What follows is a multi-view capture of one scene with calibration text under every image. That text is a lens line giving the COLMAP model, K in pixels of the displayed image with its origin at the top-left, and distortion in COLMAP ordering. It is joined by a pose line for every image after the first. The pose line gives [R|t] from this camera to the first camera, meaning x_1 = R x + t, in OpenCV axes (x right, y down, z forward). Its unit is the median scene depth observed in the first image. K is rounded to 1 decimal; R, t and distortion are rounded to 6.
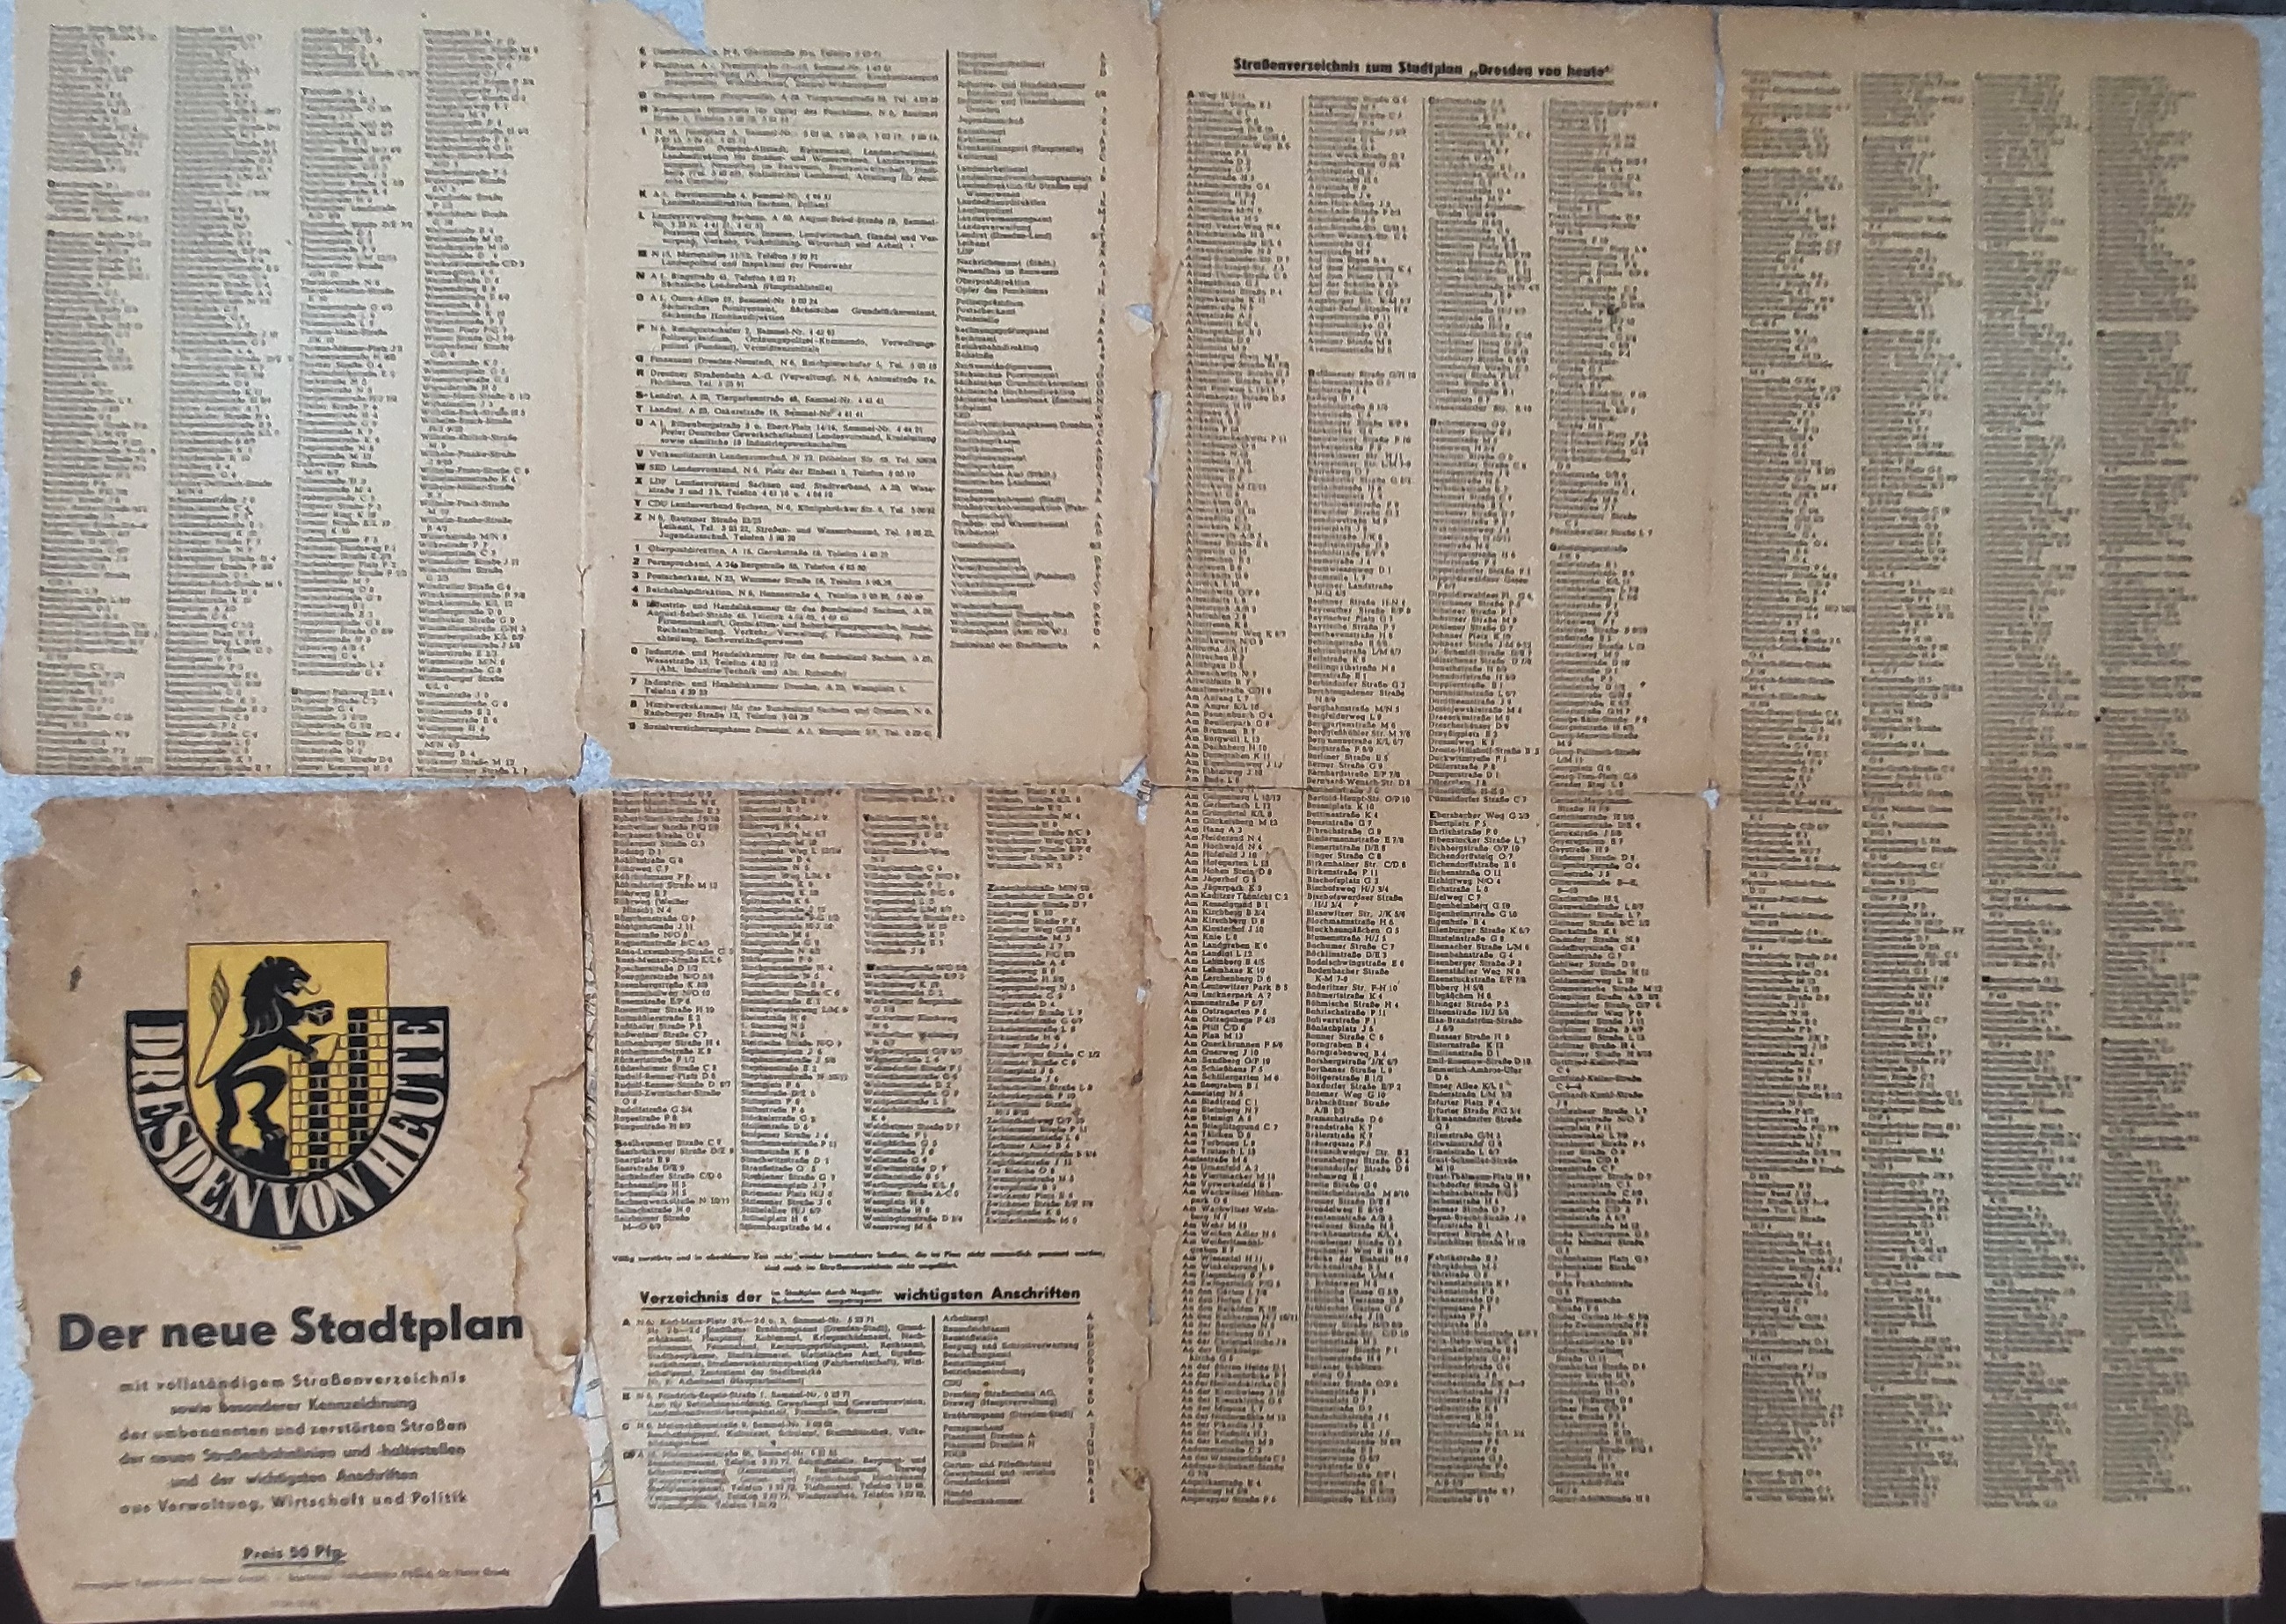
lens RADIAL K [[885.6, 0, 1143.8], [0, 885.6, 812.0], [0, 0, 1]] dist [0.000141, 0.000203]
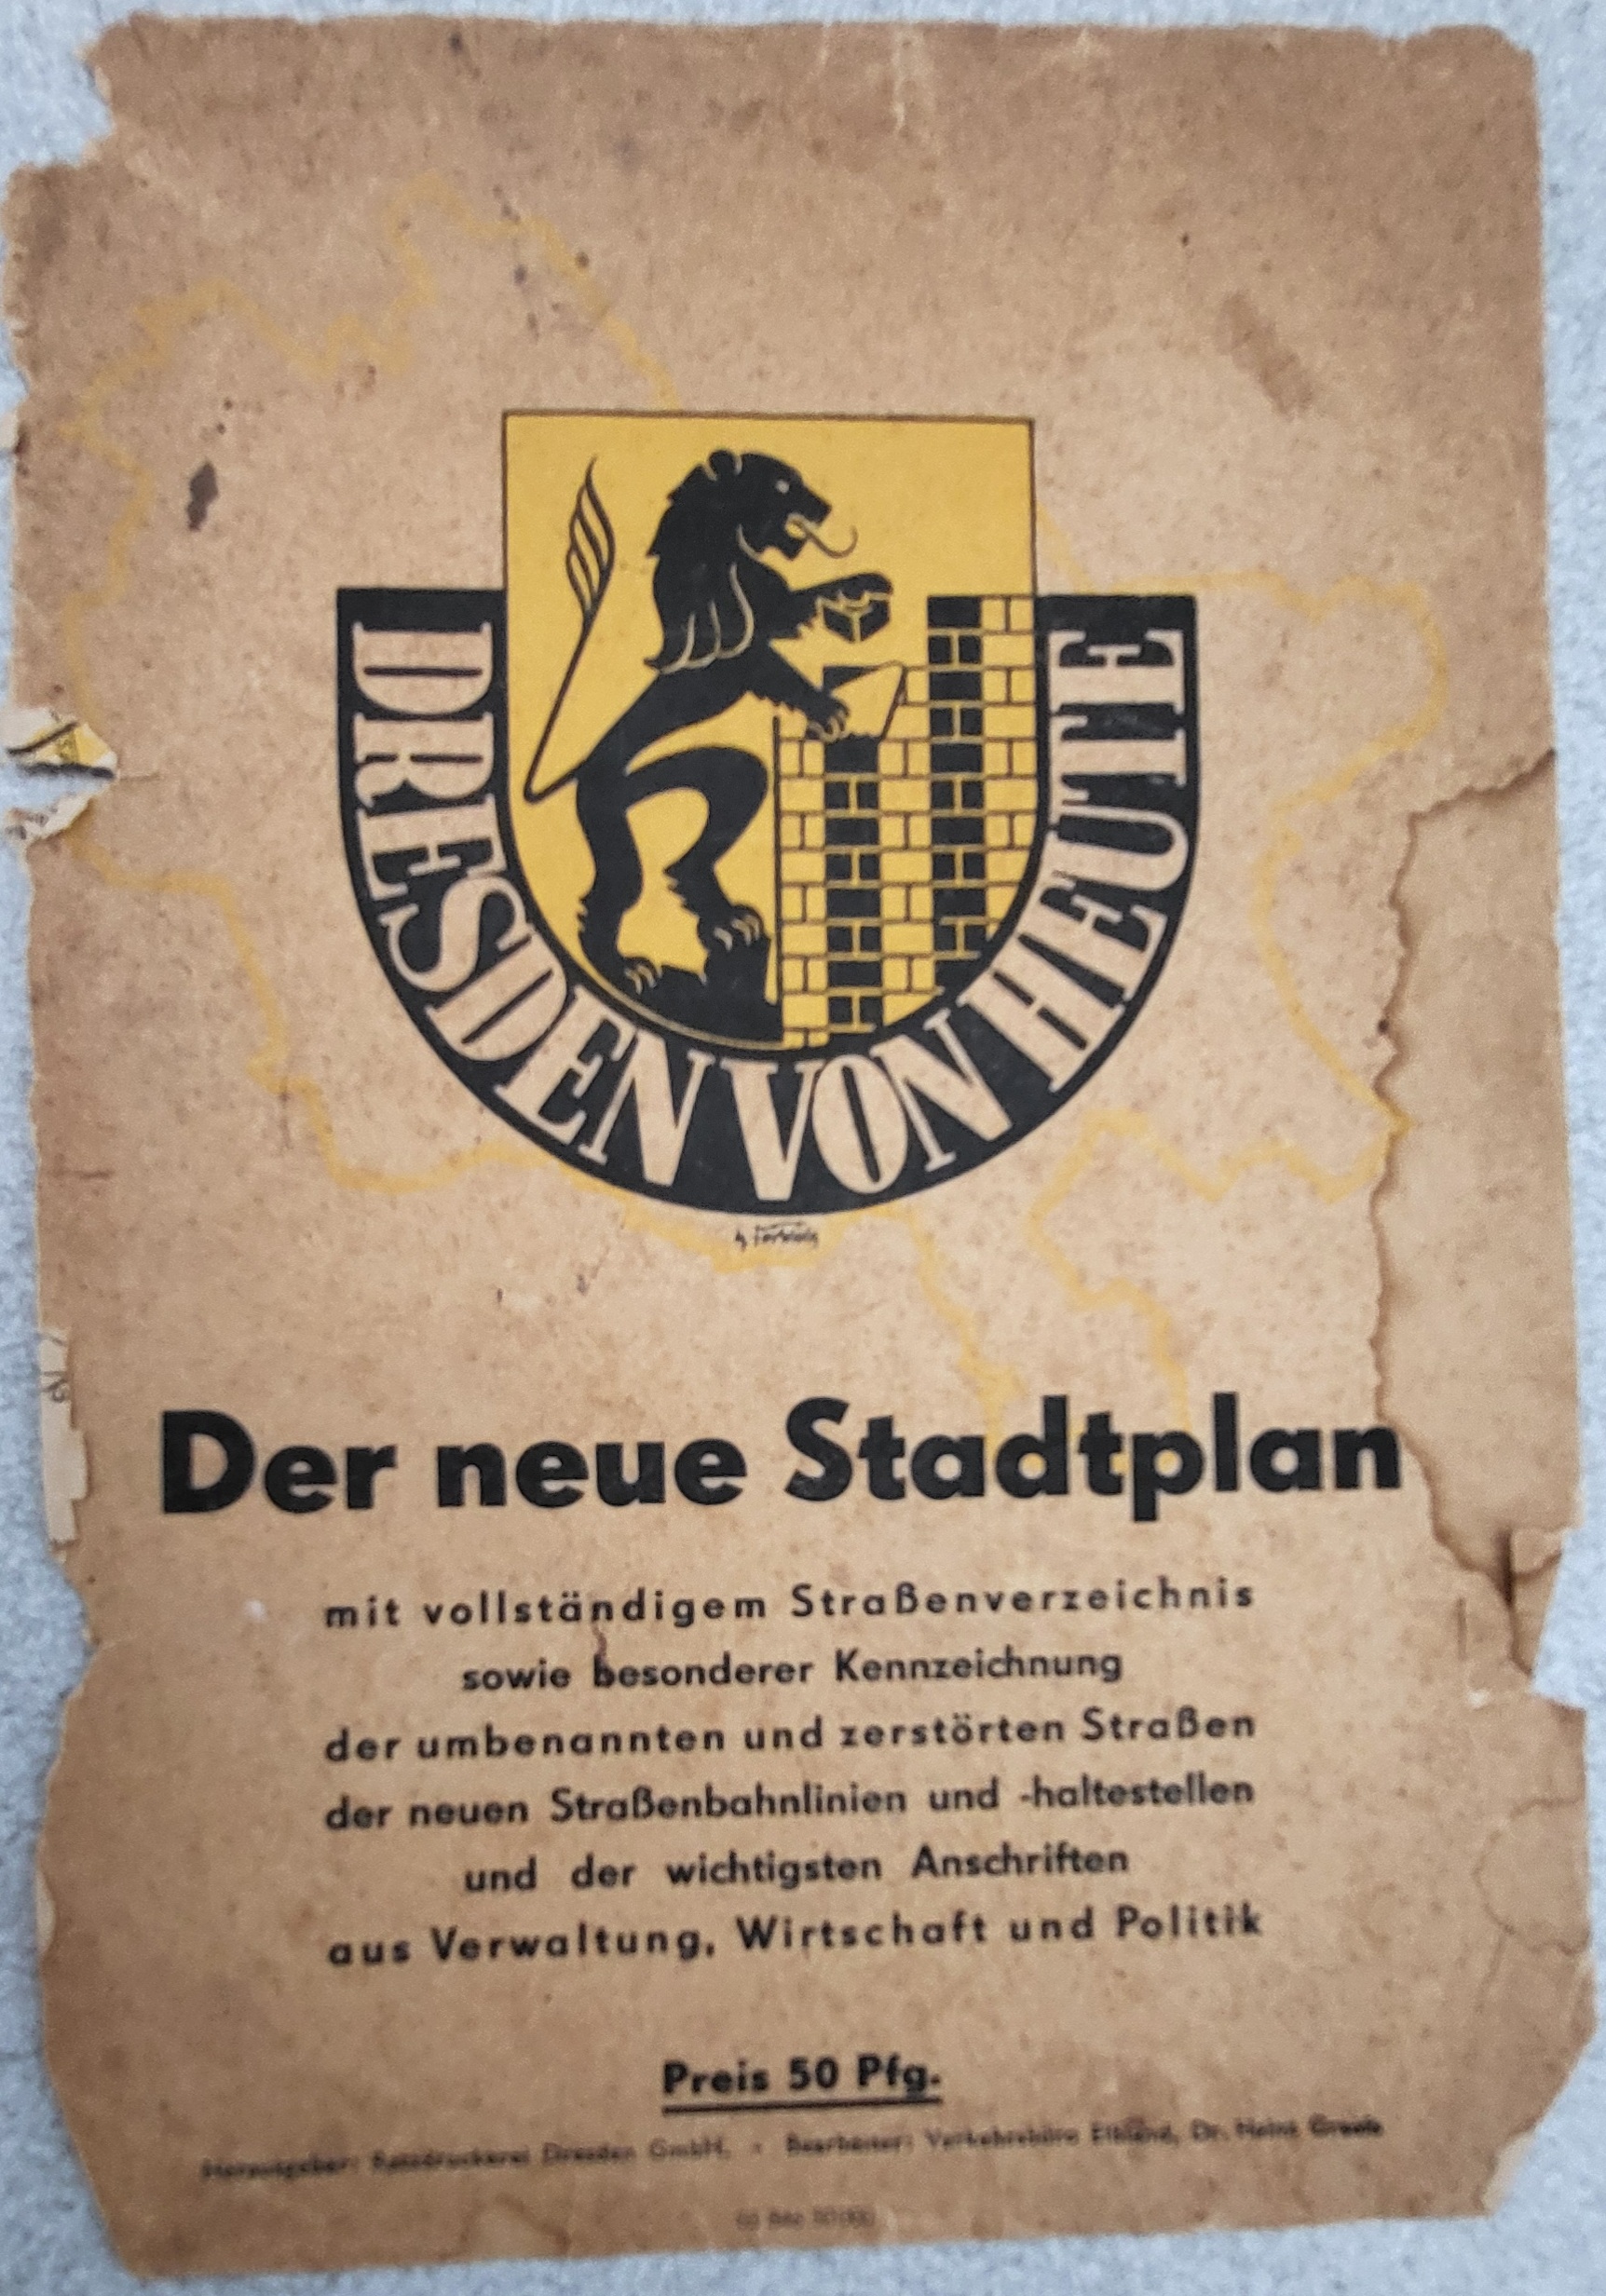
lens RADIAL K [[914.2, 0, 801.7], [0, 914.2, 1147.6], [0, 0, 1]] dist [-0.000839, 0.000673]
pose [[0.999990, 0.002601, 0.003615, -0.956795], [-0.002584, 0.999986, -0.004649, 0.456513], [-0.003627, 0.004639, 0.999983, 0.621875]]
